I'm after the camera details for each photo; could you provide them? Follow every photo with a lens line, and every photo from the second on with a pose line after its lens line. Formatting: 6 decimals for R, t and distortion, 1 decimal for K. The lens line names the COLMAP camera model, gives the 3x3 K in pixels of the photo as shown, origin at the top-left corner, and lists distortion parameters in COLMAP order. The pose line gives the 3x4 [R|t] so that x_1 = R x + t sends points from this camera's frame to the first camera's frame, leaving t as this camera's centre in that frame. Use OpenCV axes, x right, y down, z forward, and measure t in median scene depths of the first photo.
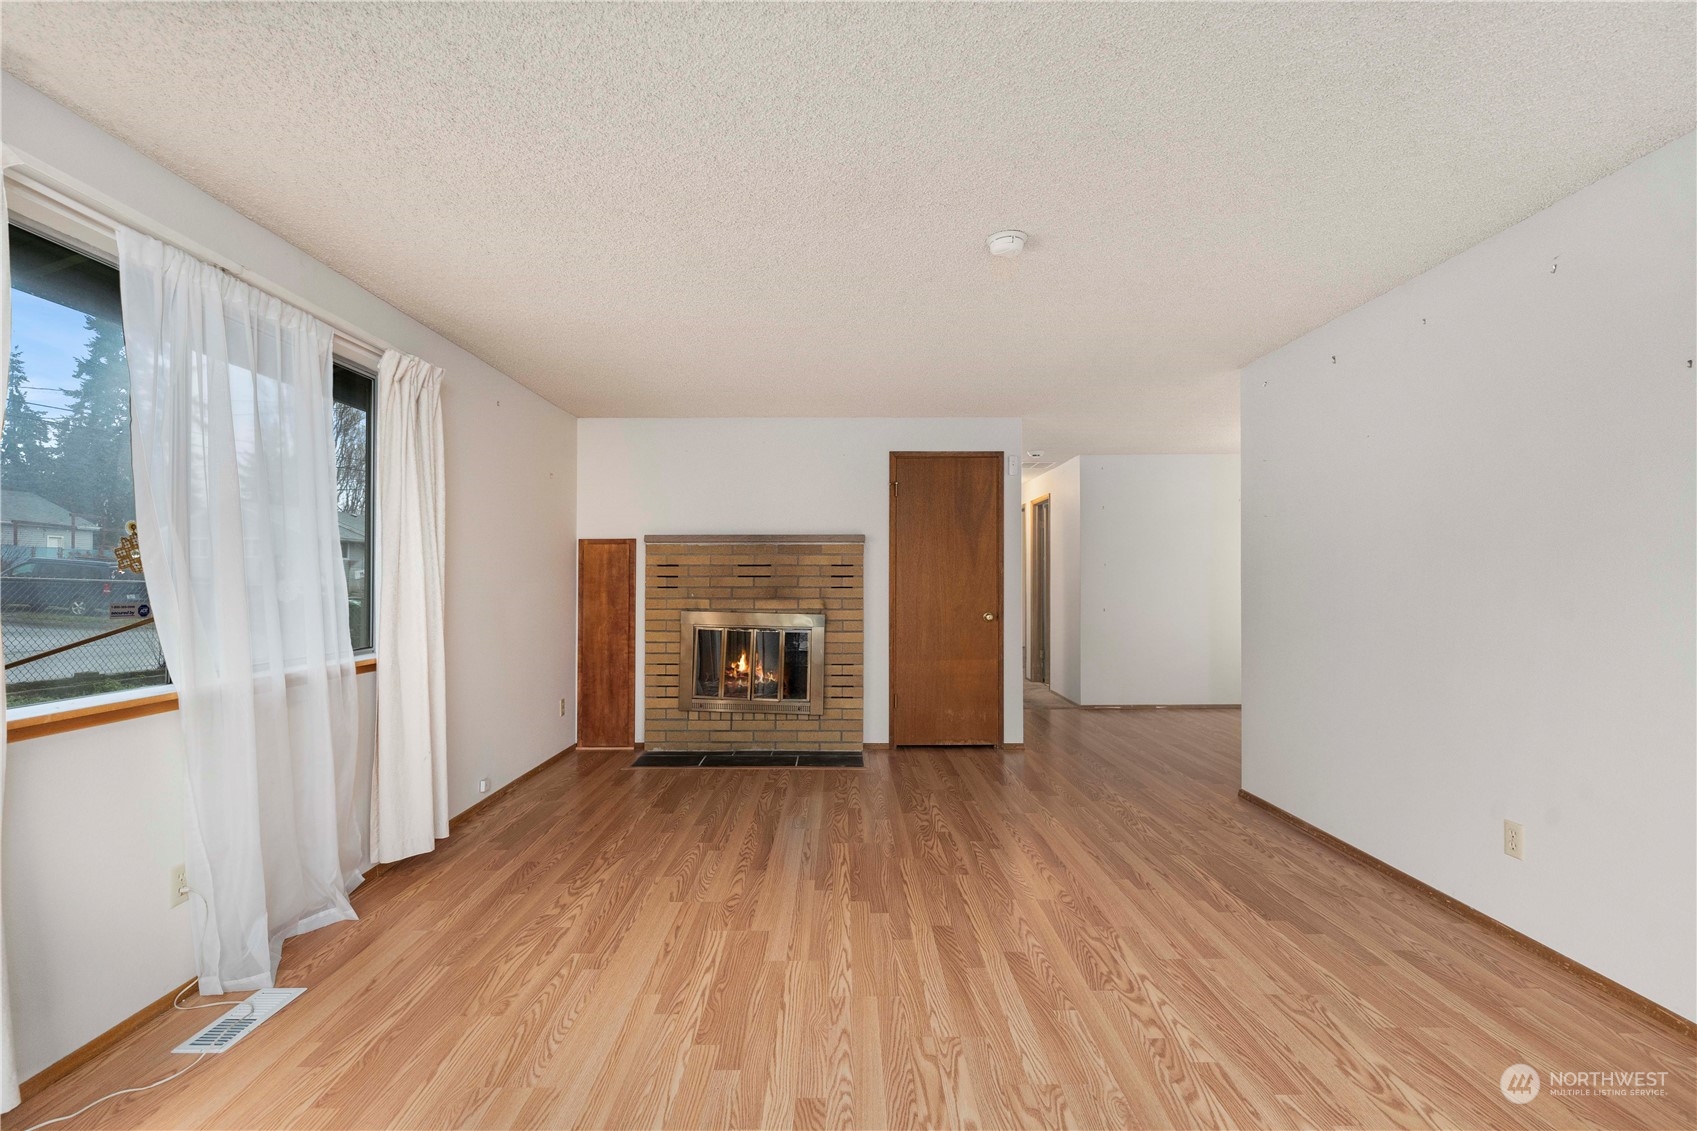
lens RADIAL K [[727.3, 0, 836.3], [0, 727.3, 570.0], [0, 0, 1]] dist [-0.002492, -0.000039]
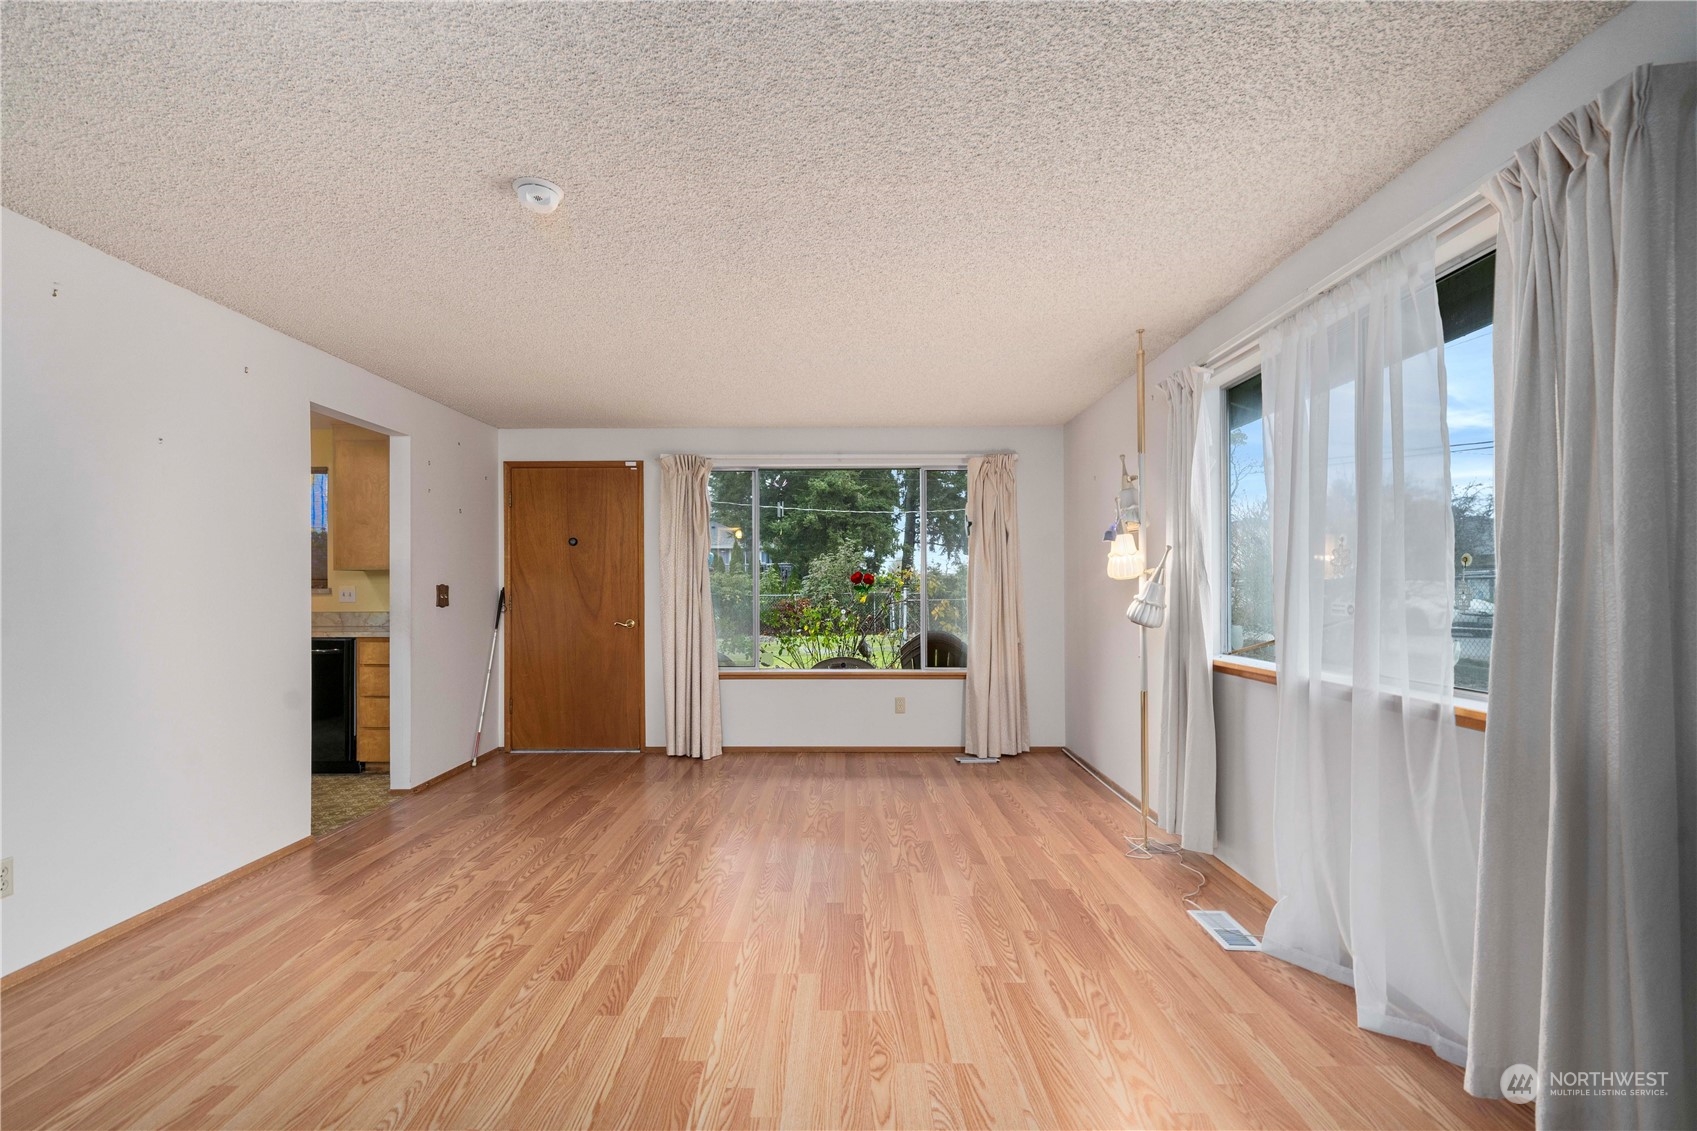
lens RADIAL K [[731.9, 0, 837.9], [0, 731.9, 582.2], [0, 0, 1]] dist [-0.003417, -0.000312]
pose [[-0.999947, 0.008564, 0.005627, -0.061041], [0.008447, 0.999755, -0.020450, 0.012562], [-0.005801, -0.020401, -0.999775, 0.921978]]
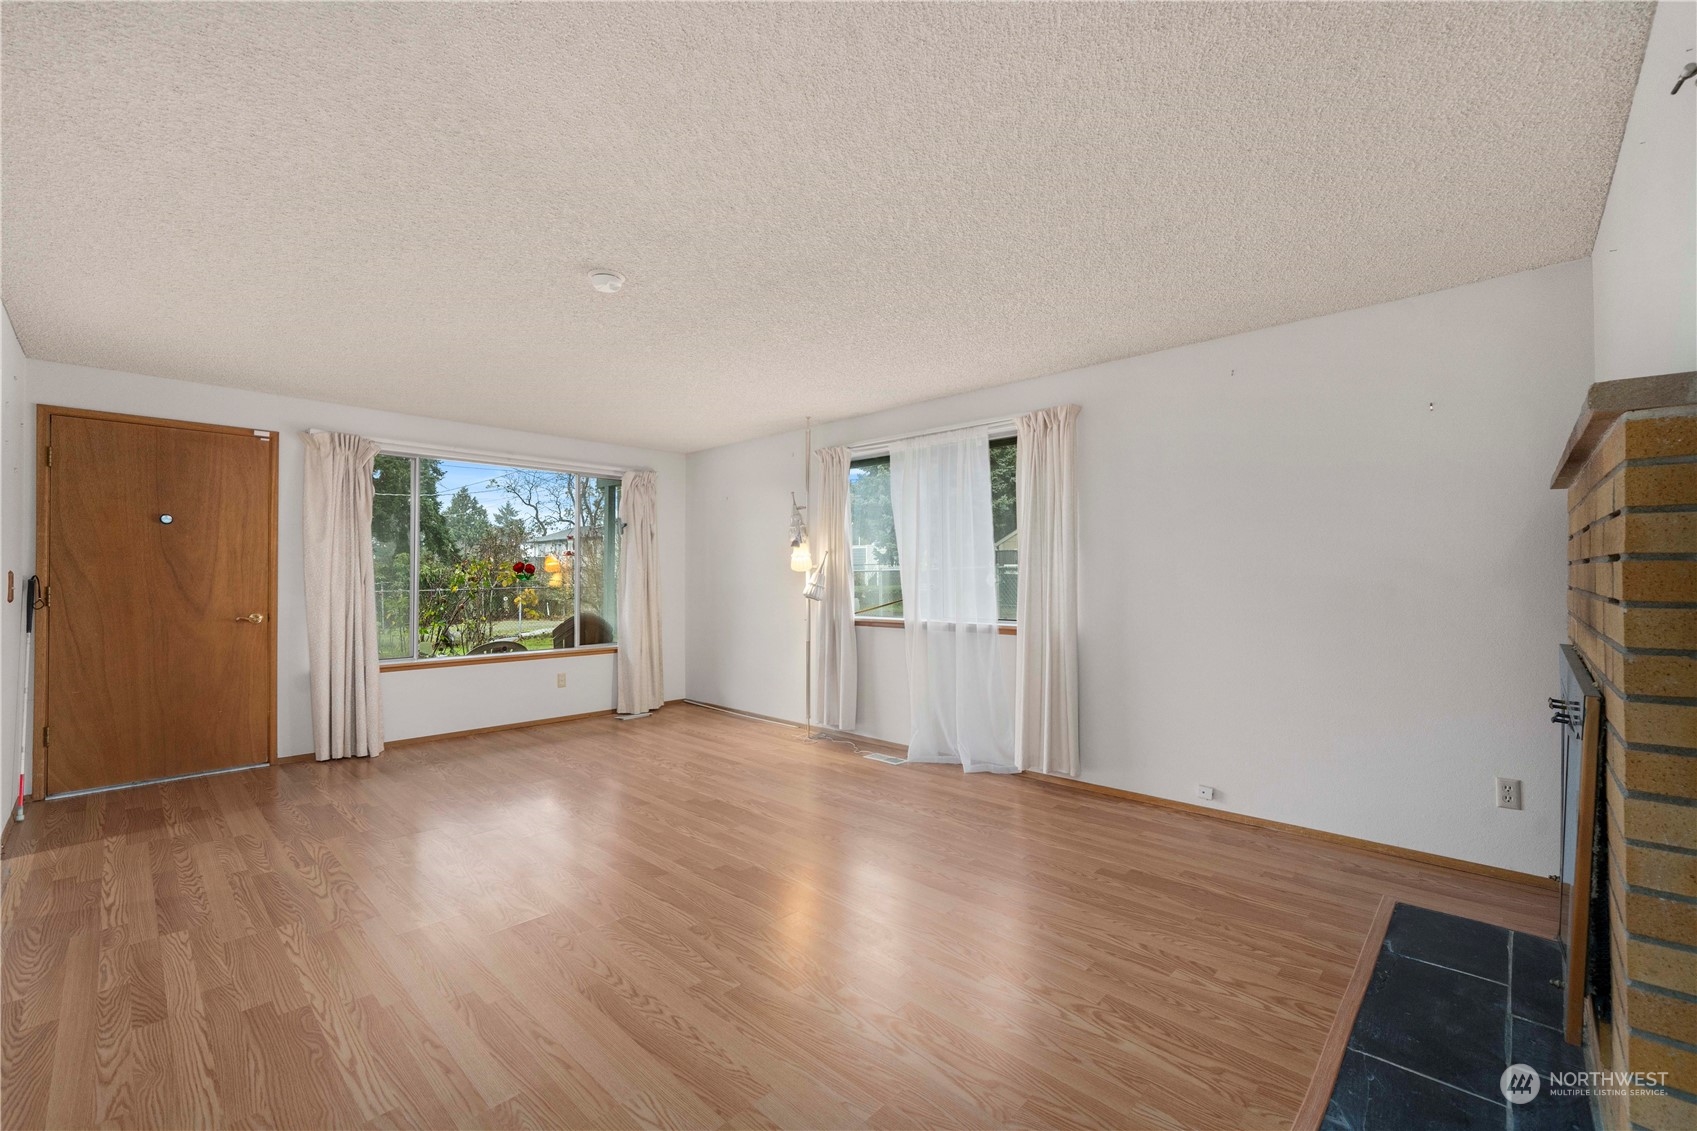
lens RADIAL K [[708.0, 0, 845.5], [0, 708.0, 569.0], [0, 0, 1]] dist [-0.001377, 0.000094]
pose [[-0.686637, -0.000690, -0.727000, 0.384439], [0.016314, 0.999733, -0.016357, 0.013243], [0.726818, -0.023092, -0.686442, 1.006415]]
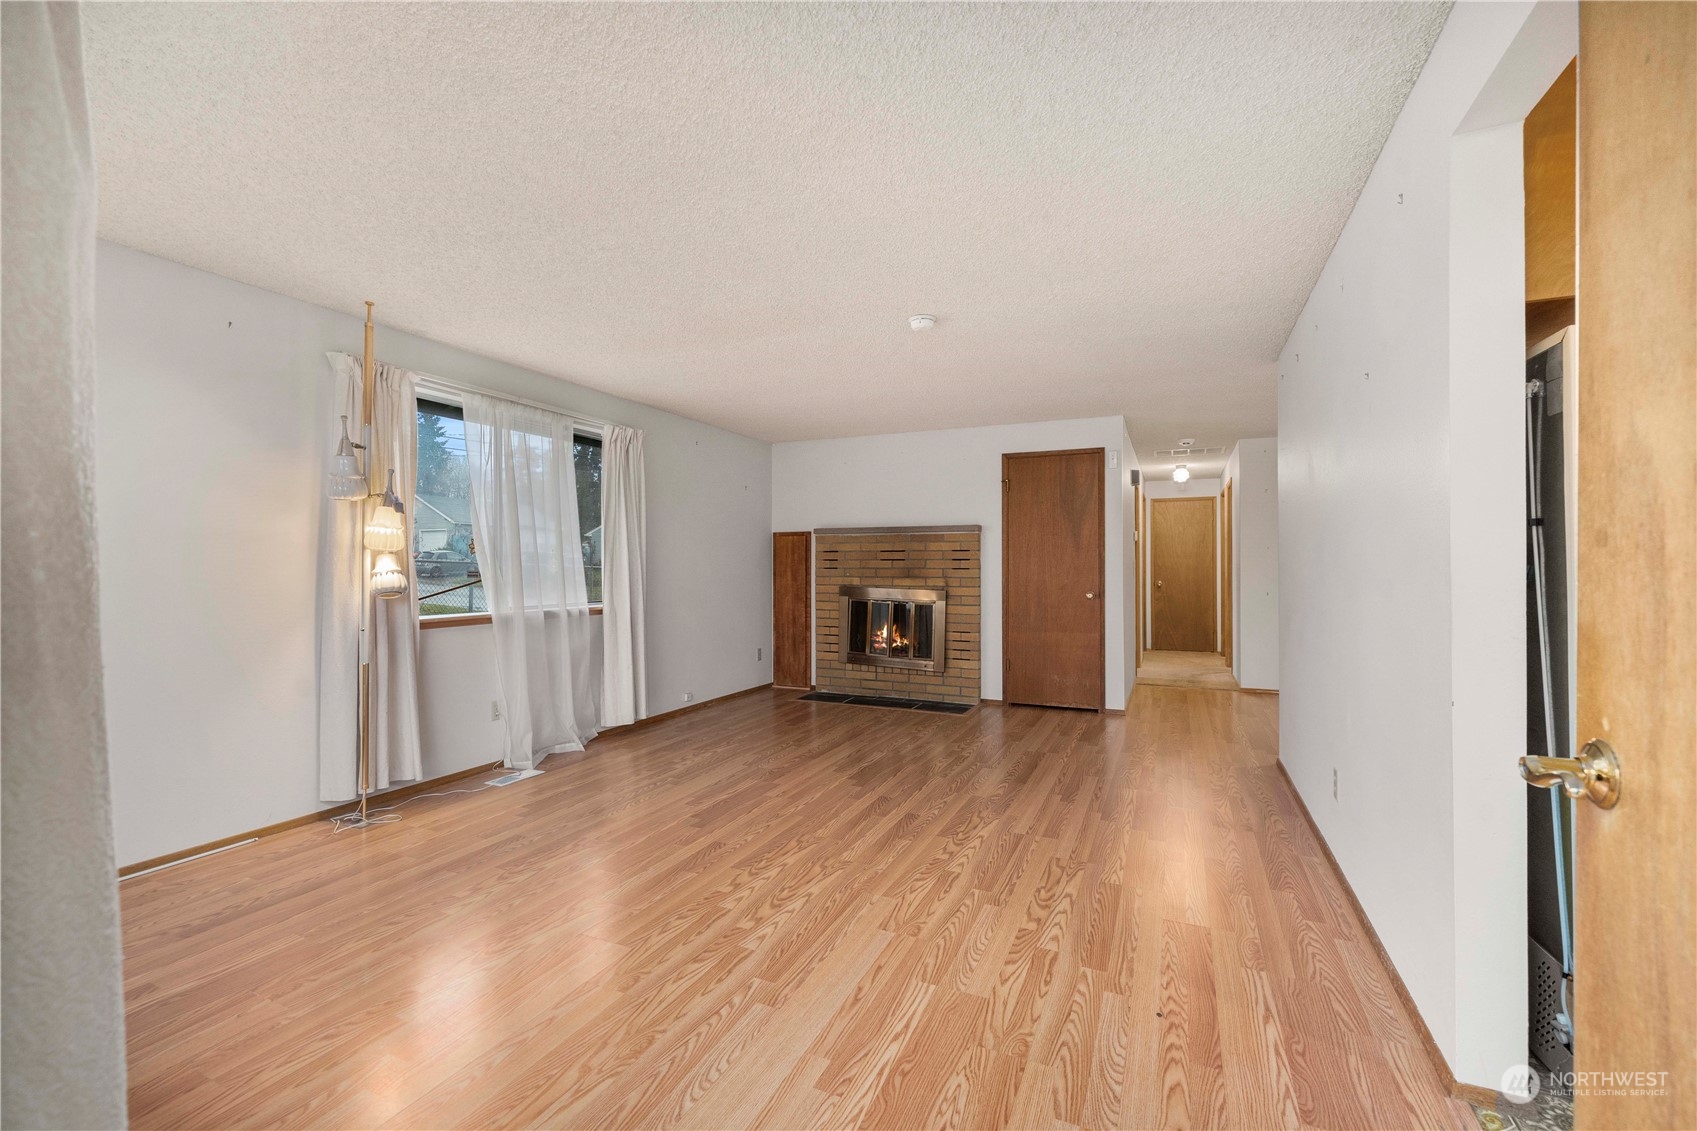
lens RADIAL K [[708.0, 0, 845.5], [0, 708.0, 569.0], [0, 0, 1]] dist [-0.001377, 0.000094]
pose [[0.911489, 0.002811, -0.411315, 0.328790], [0.003827, 0.999875, 0.015313, 0.005888], [0.411307, -0.015532, 0.911365, -0.160595]]
